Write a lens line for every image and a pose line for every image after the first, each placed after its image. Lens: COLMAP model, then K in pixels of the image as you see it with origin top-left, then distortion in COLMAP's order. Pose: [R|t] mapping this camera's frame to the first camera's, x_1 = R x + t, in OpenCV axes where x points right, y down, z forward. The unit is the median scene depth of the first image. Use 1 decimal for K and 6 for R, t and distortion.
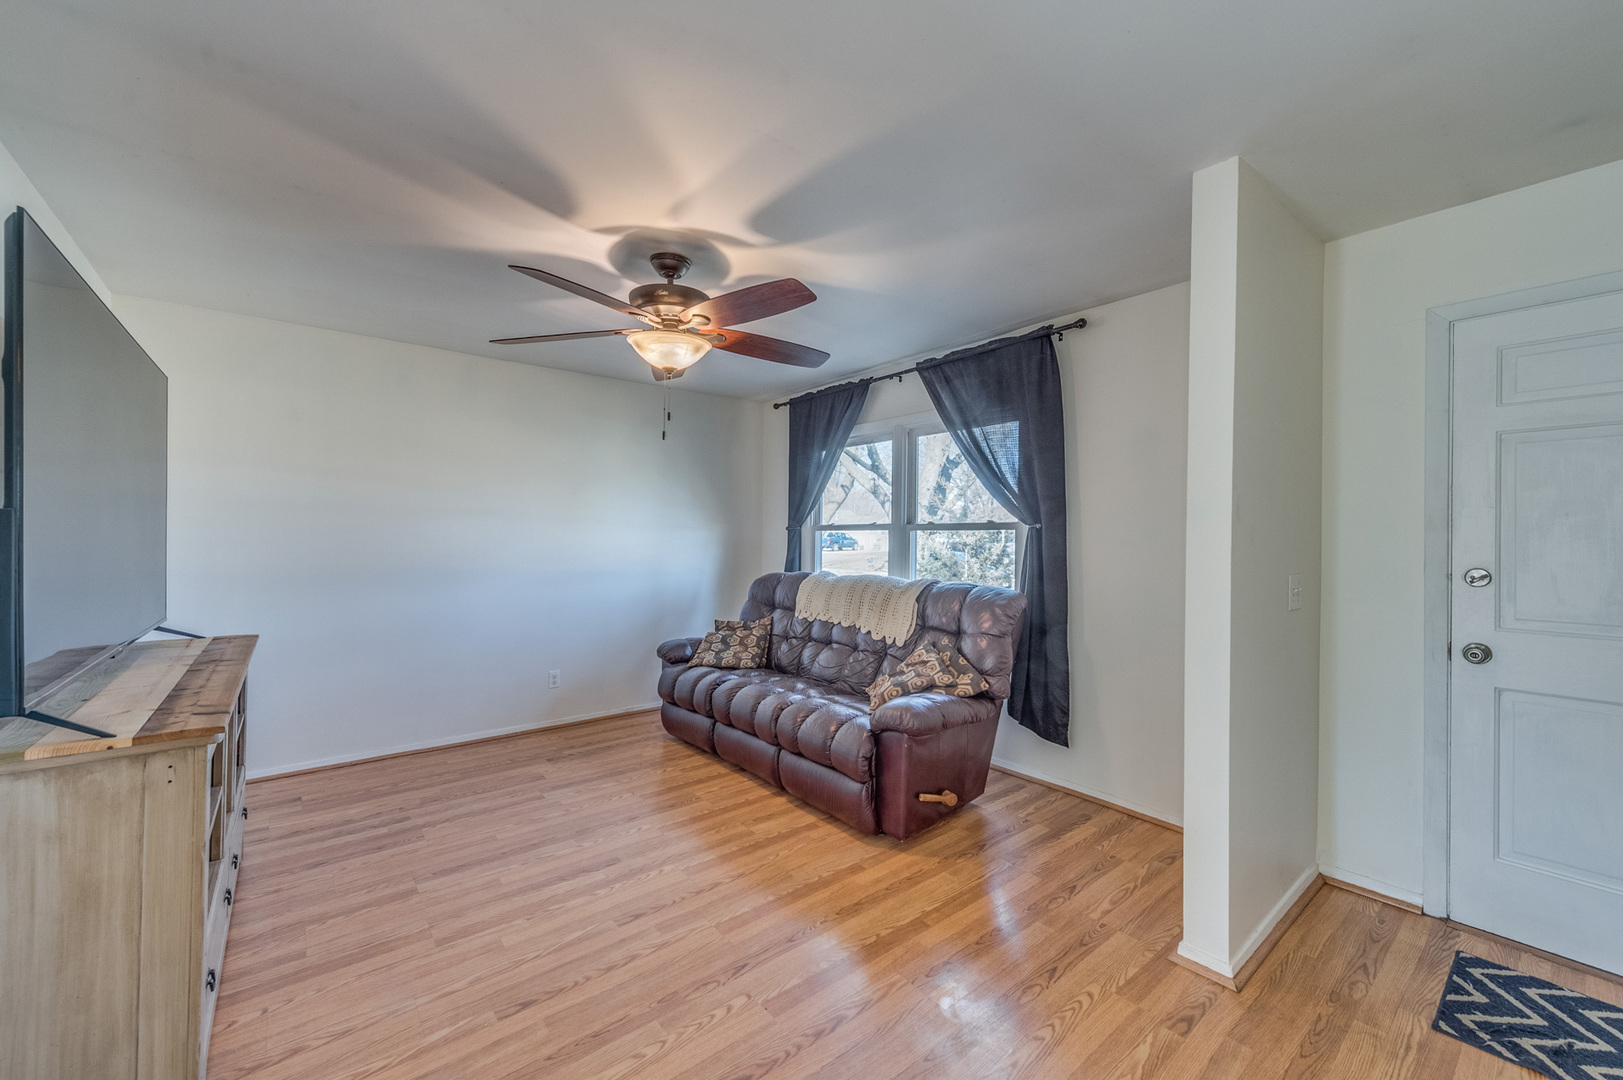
lens RADIAL K [[642.8, 0, 808.9], [0, 642.8, 545.5], [0, 0, 1]] dist [0.010317, -0.003395]
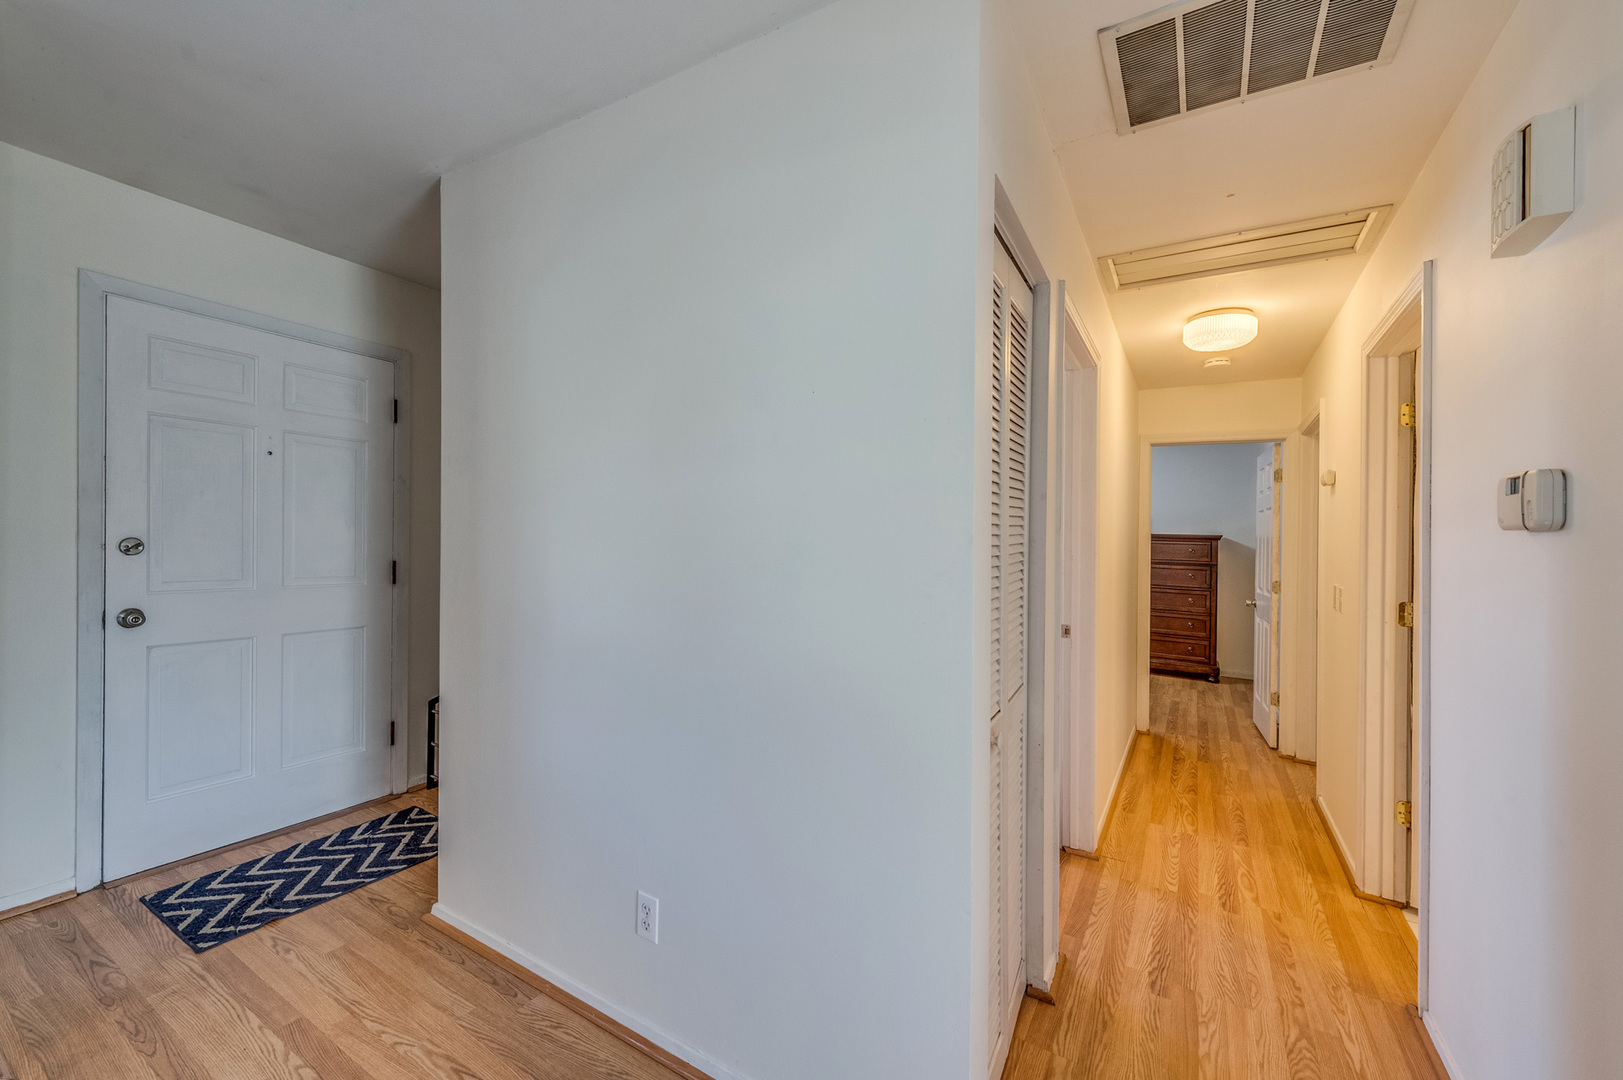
lens RADIAL K [[642.8, 0, 804.4], [0, 642.8, 534.3], [0, 0, 1]] dist [0.010317, -0.003395]
pose [[-0.342058, -0.016801, 0.939529, -0.394762], [-0.025405, 0.999640, 0.008627, -0.008384], [-0.939335, -0.020917, -0.342362, 0.387792]]
